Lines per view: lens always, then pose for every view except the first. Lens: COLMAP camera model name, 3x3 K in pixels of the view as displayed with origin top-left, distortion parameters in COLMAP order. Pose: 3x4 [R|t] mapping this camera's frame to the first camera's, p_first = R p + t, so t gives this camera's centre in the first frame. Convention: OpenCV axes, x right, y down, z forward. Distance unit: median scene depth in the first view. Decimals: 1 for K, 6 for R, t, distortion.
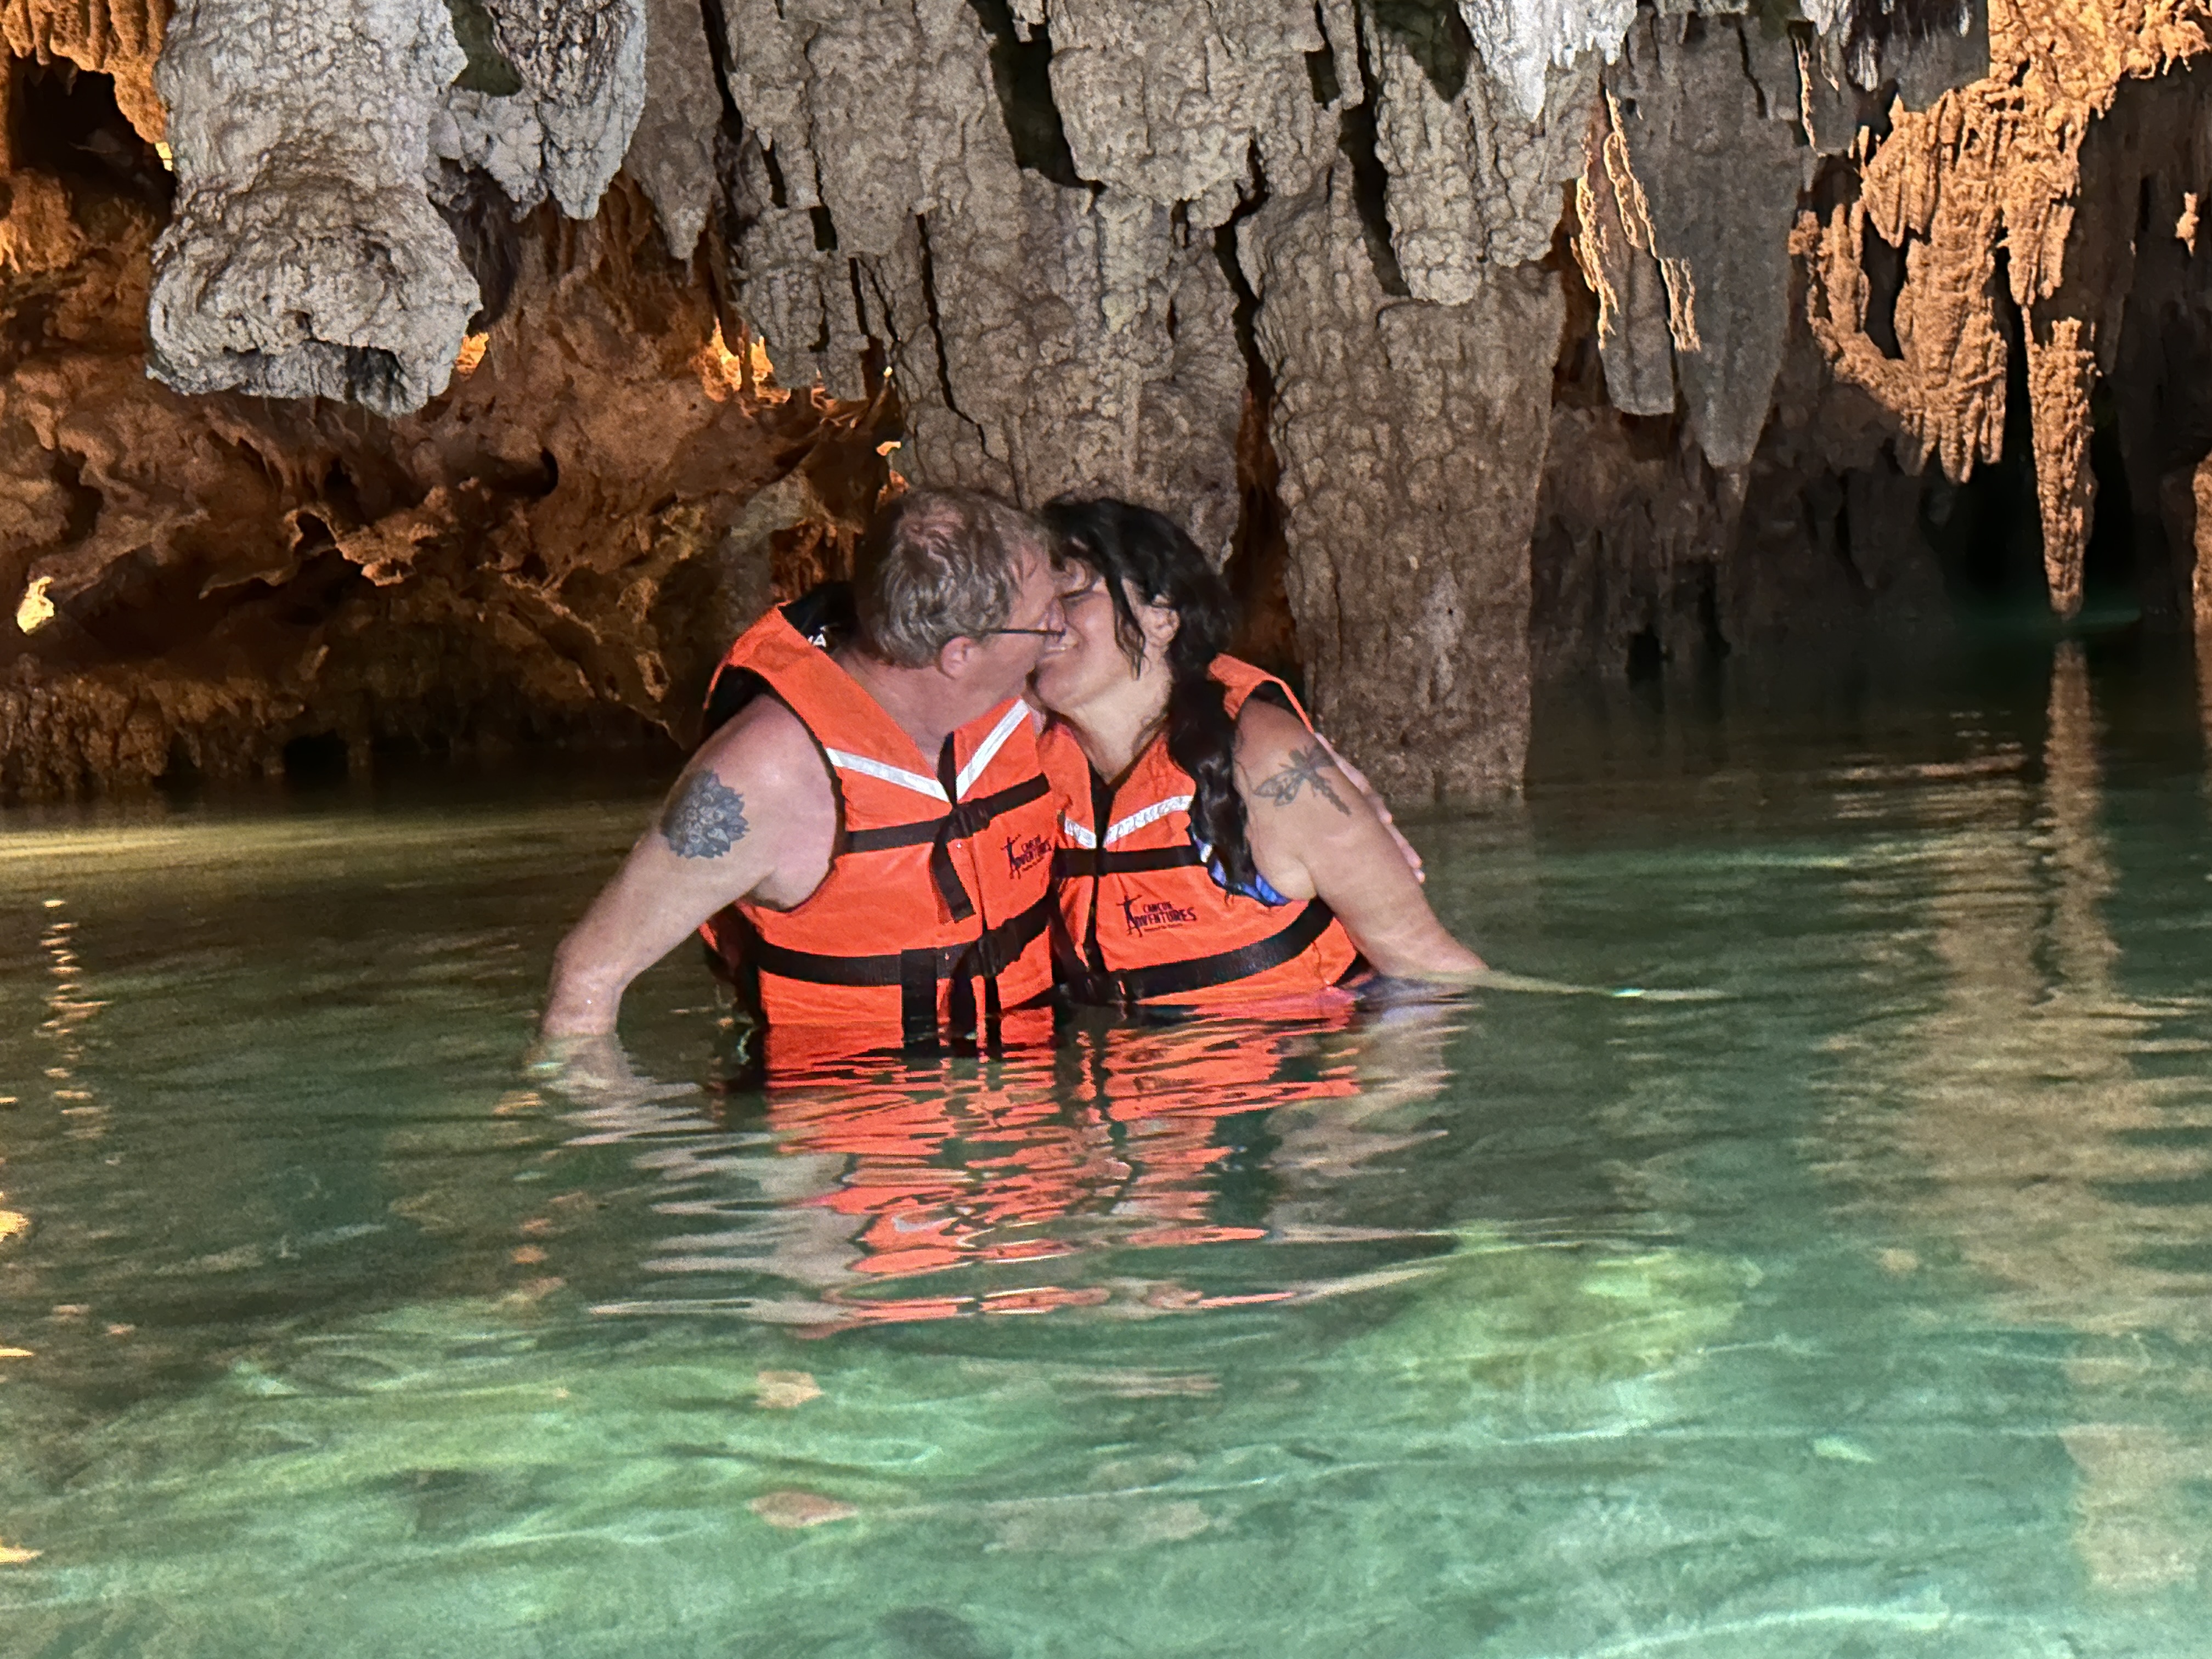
lens RADIAL K [[3915.5, 0, 1111.6], [0, 3915.5, 839.3], [0, 0, 1]] dist [0.135797, 0.000000]
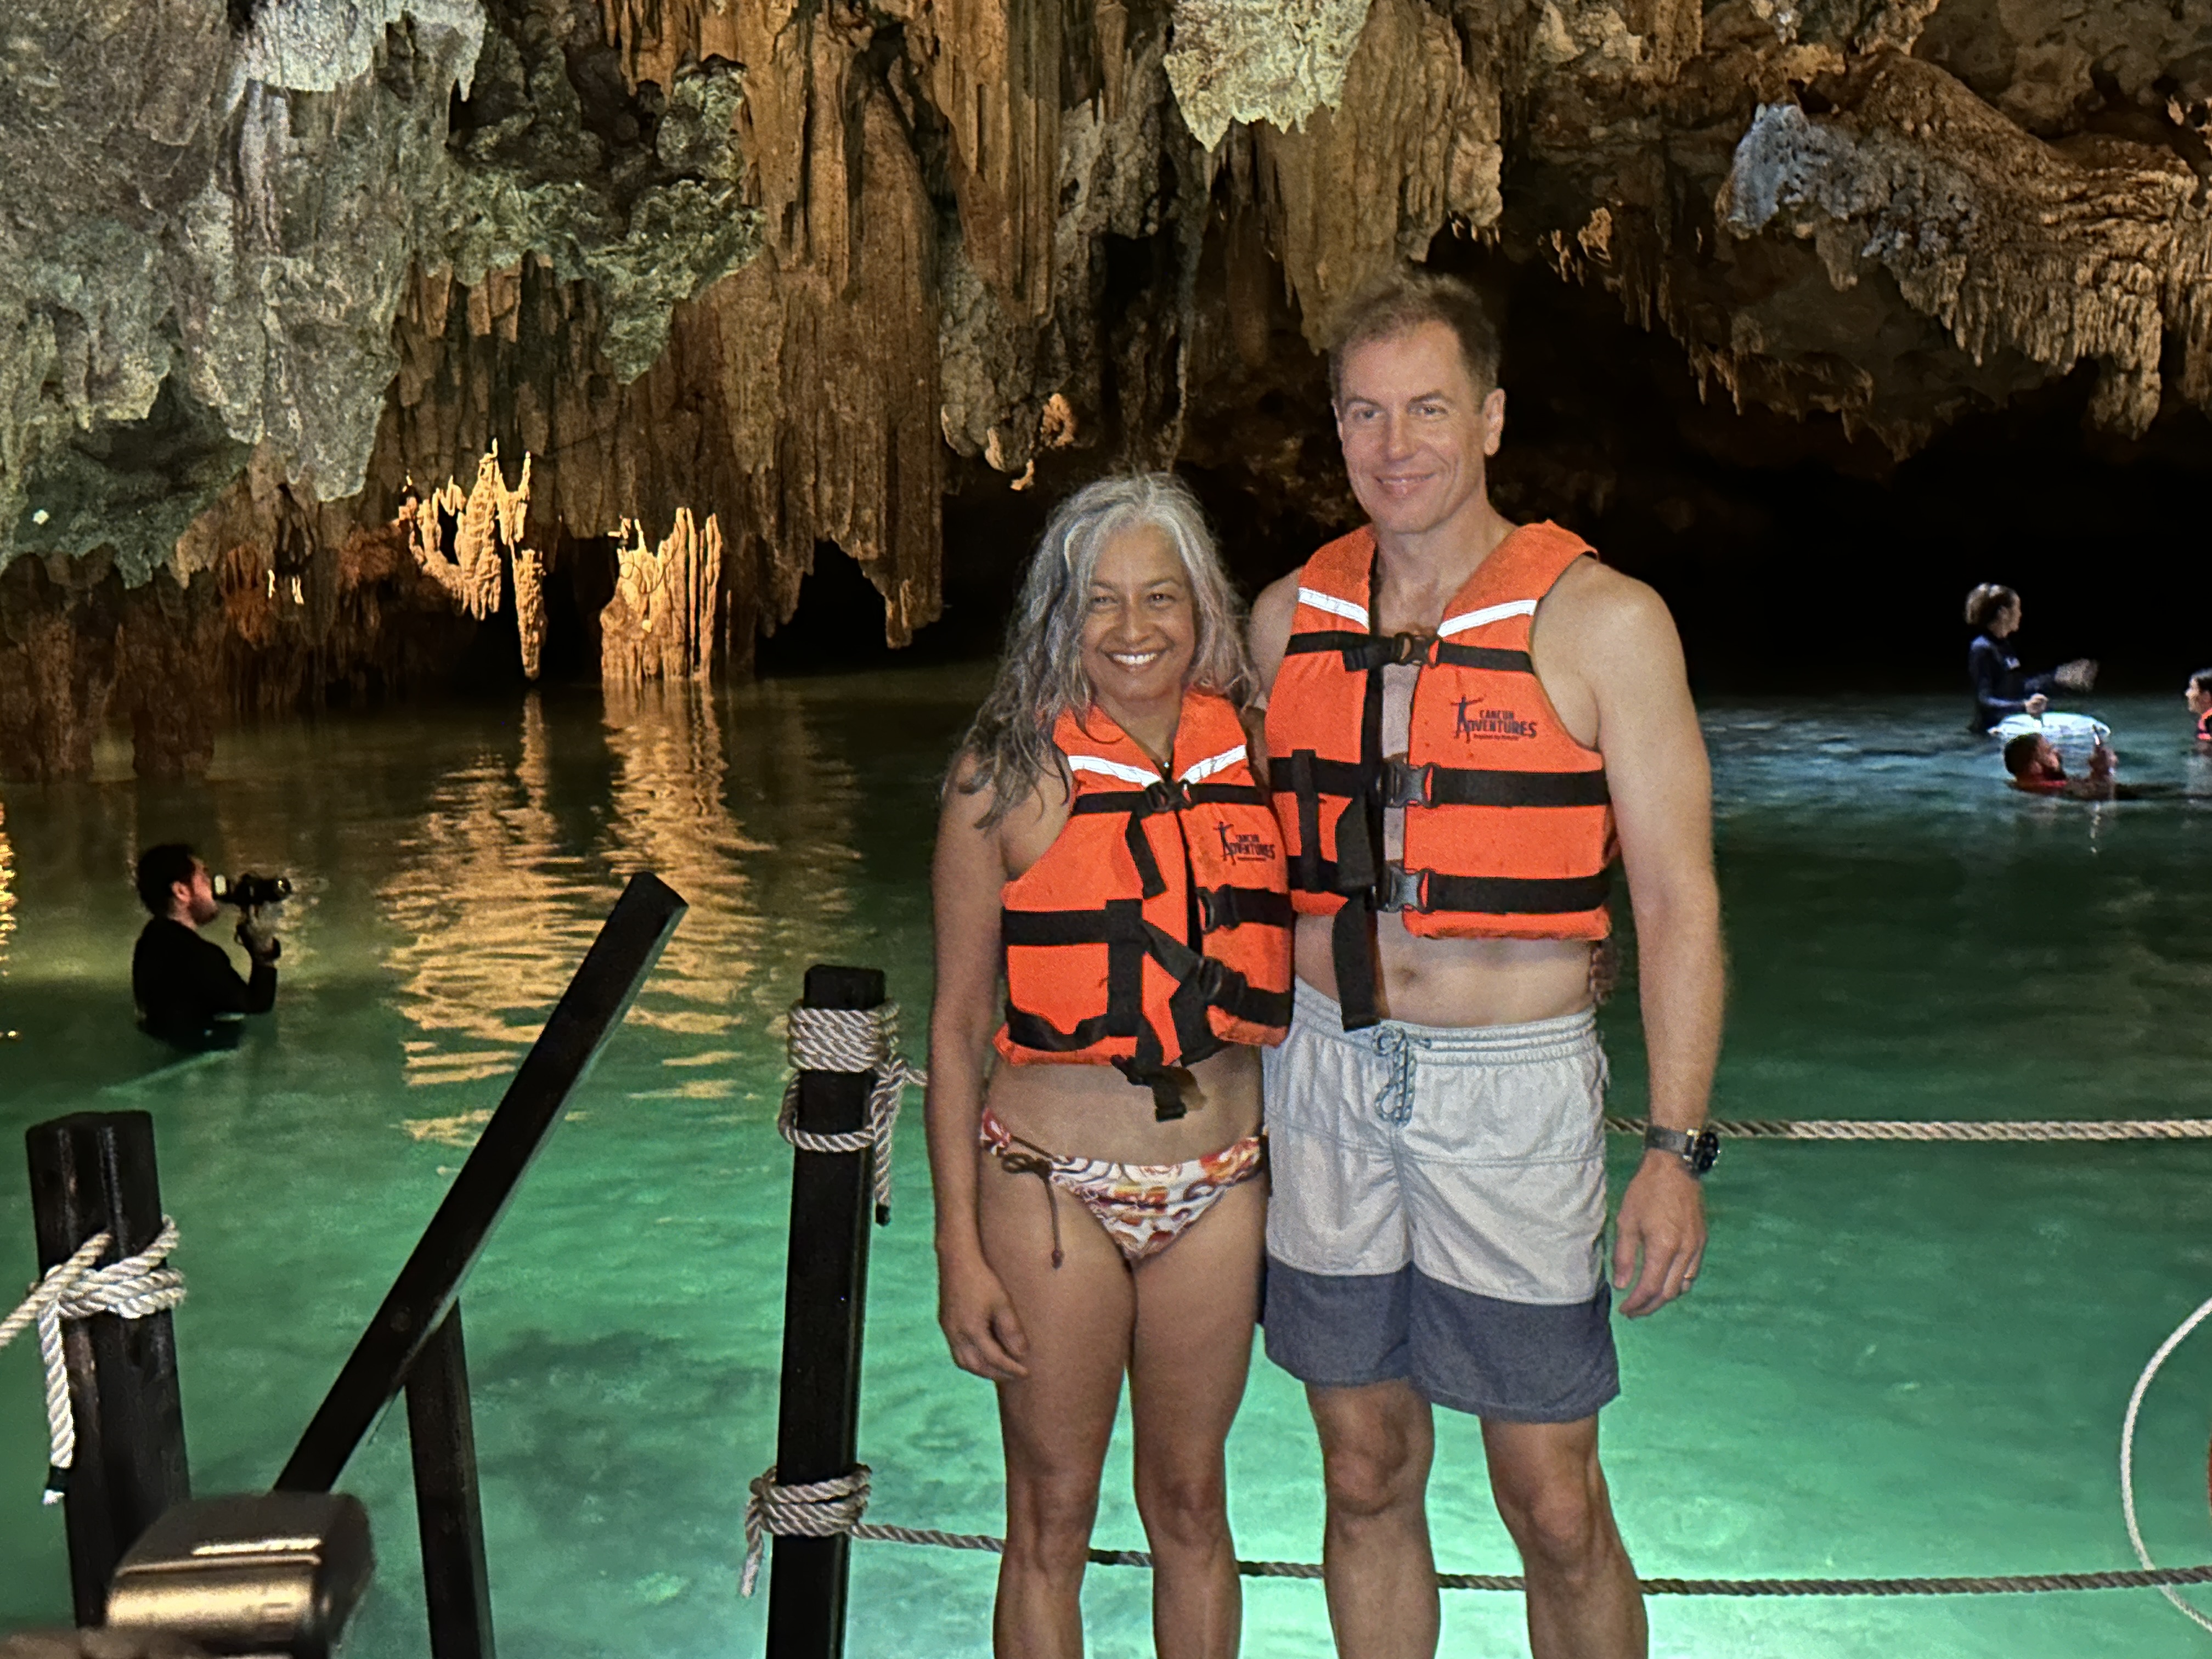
lens RADIAL K [[3676.9, 0, 1149.1], [0, 3676.9, 828.8], [0, 0, 1]] dist [0.097420, 0.000000]
pose [[0.967029, 0.015040, 0.254224, 0.057388], [-0.023464, 0.999270, 0.030137, -0.050384], [-0.253585, -0.035108, 0.966676, -1.327074]]
